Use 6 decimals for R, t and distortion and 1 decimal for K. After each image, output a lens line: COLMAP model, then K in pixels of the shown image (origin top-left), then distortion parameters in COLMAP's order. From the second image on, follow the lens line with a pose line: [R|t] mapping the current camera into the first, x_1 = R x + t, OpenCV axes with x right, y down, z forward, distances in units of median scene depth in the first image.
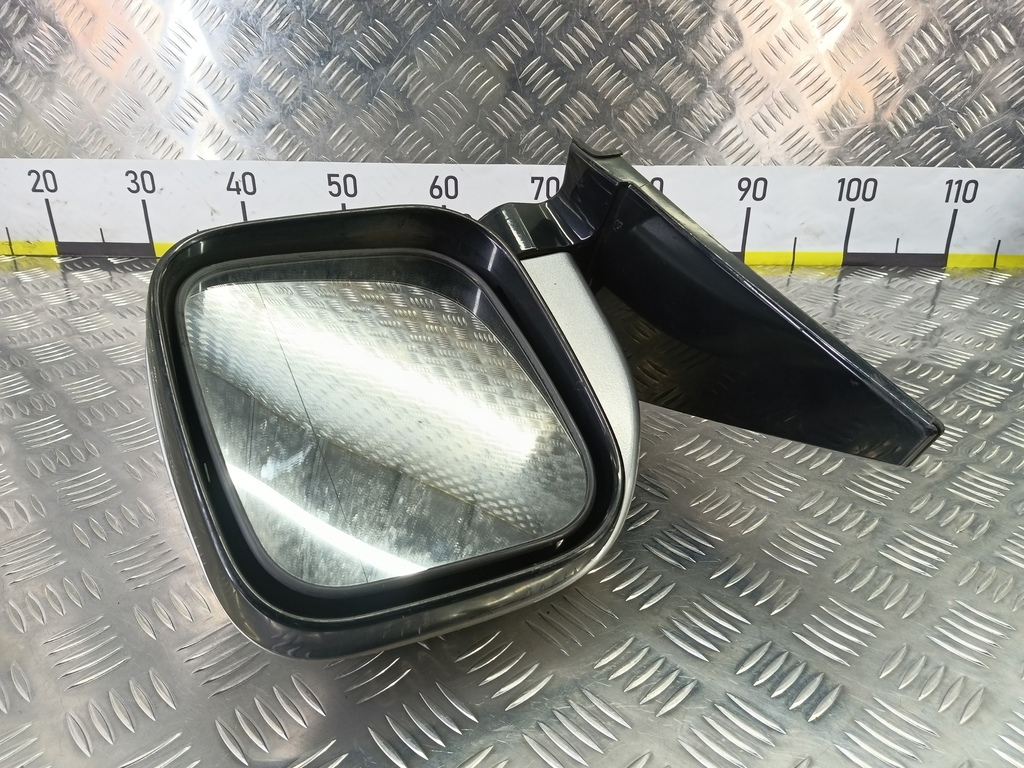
lens RADIAL K [[839.3, 0, 510.6], [0, 839.3, 380.9], [0, 0, 1]] dist [0.043040, -0.102787]
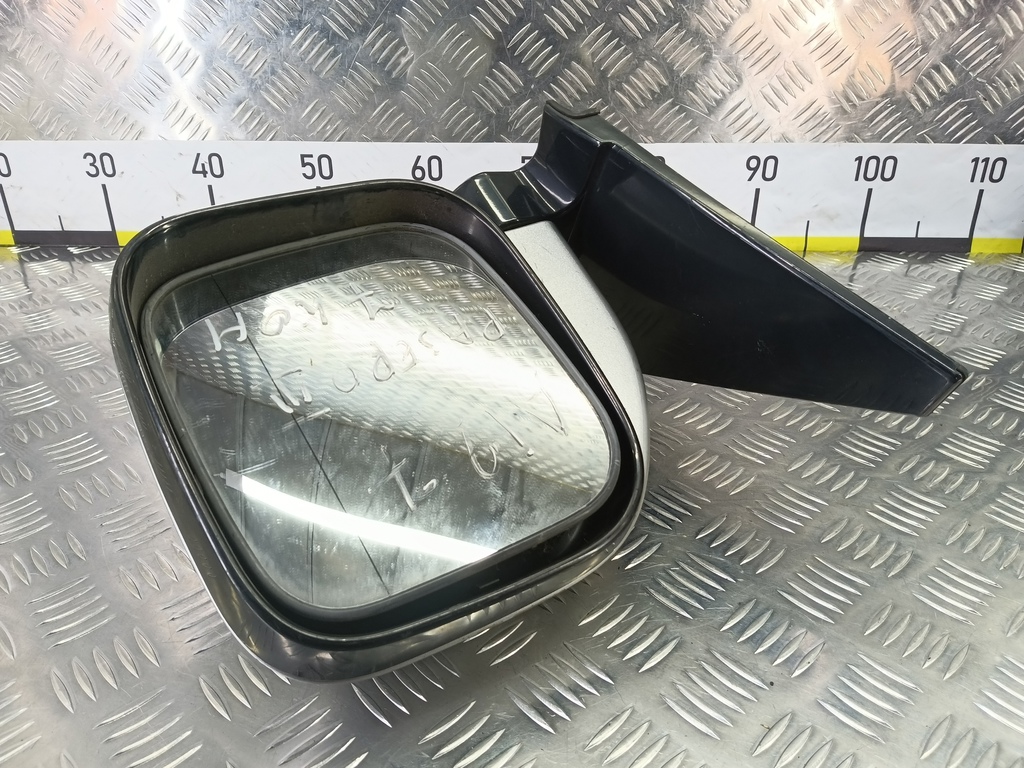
lens RADIAL K [[836.4, 0, 507.8], [0, 836.4, 384.5], [0, 0, 1]] dist [0.020196, -0.068076]
pose [[0.999979, -0.005141, -0.004028, 0.012306], [0.005275, 0.999405, 0.034096, -0.024916], [0.003850, -0.034116, 0.999410, 0.078105]]
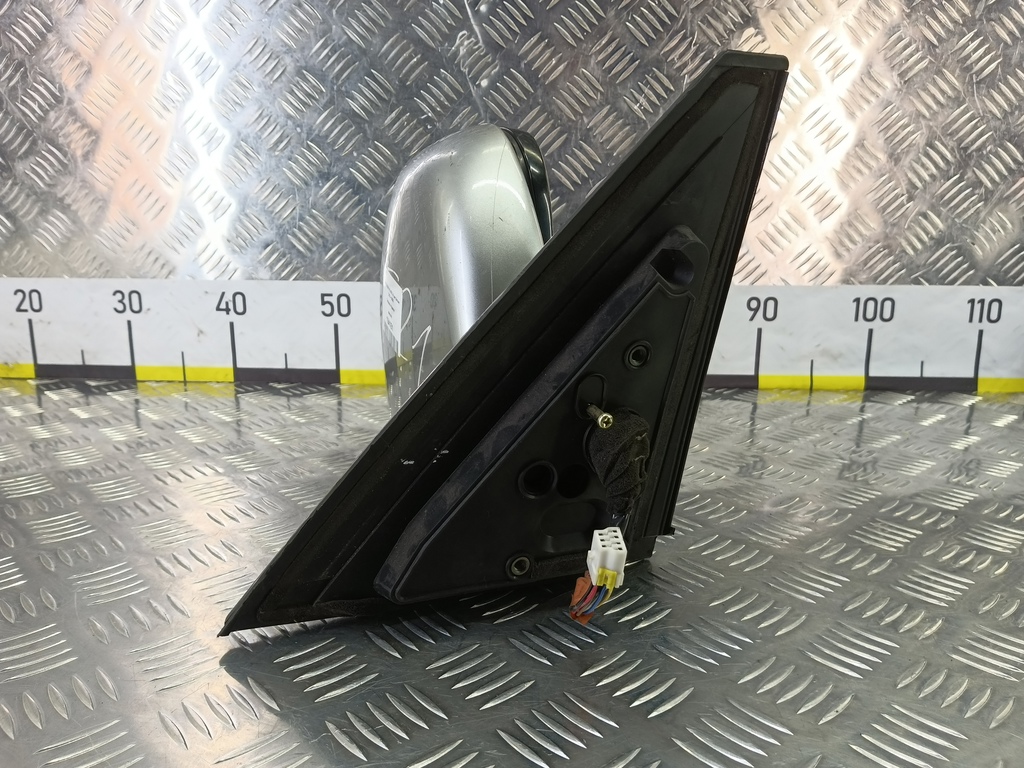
lens RADIAL K [[832.9, 0, 512.0], [0, 832.9, 384.0], [0, 0, 1]] dist [0.108456, -0.239590]
pose [[0.999834, 0.004568, -0.017612, 0.020775], [-0.008458, 0.973714, -0.227618, 0.075647], [0.016109, 0.227730, 0.973591, 0.089421]]
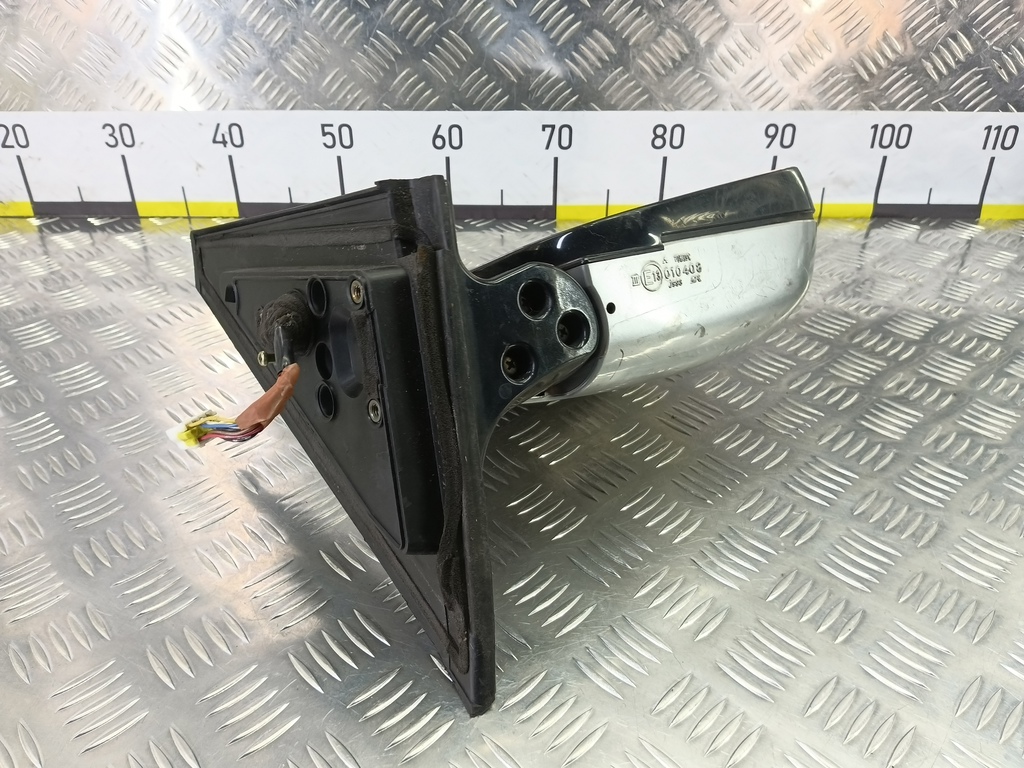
lens RADIAL K [[844.9, 0, 508.9], [0, 844.9, 384.8], [0, 0, 1]] dist [-0.018249, -0.013617]
pose [[0.999792, -0.015143, 0.013677, -0.029572], [0.013725, 0.995051, 0.098413, -0.050940], [-0.015100, -0.098205, 0.995052, 0.053903]]
